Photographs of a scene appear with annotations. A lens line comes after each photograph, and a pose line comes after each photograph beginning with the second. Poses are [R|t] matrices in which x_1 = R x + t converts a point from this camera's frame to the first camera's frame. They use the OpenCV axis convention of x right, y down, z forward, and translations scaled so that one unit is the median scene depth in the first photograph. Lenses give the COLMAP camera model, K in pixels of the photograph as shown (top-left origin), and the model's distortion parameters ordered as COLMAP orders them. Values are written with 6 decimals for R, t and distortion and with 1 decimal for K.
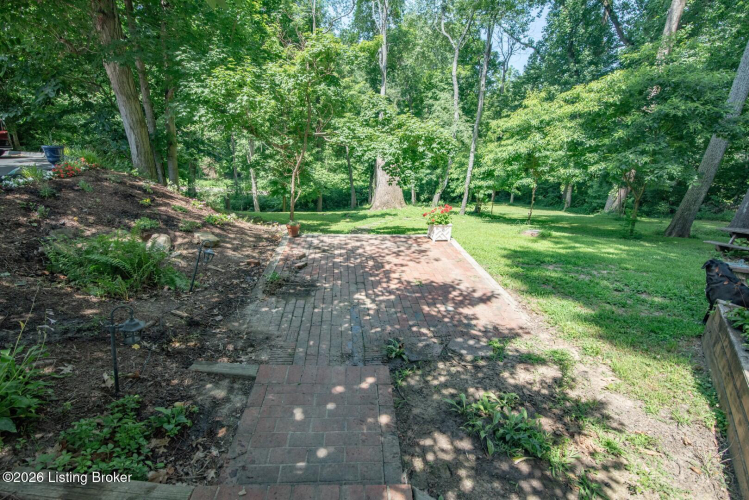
lens RADIAL K [[360.1, 0, 387.1], [0, 360.1, 256.6], [0, 0, 1]] dist [-0.024876, 0.000294]
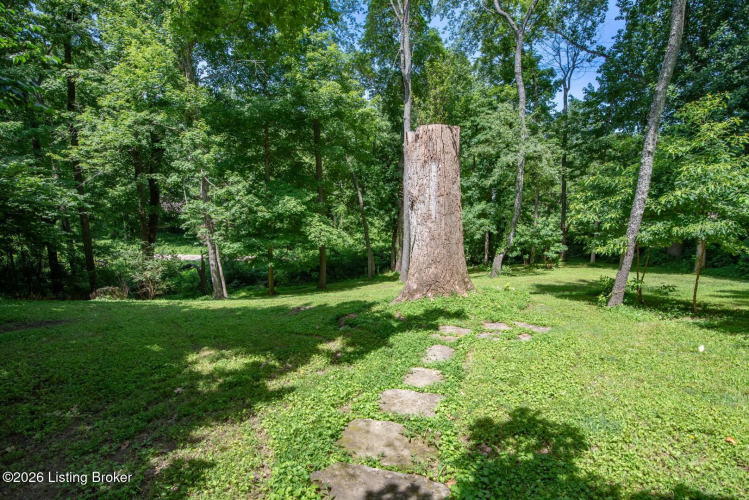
lens RADIAL K [[360.1, 0, 387.1], [0, 360.1, 256.6], [0, 0, 1]] dist [-0.024876, 0.000294]
pose [[0.997509, -0.037259, -0.059900, -0.017260], [0.026880, 0.985830, -0.165582, -0.060969], [0.065221, 0.163559, 0.984375, 0.308721]]
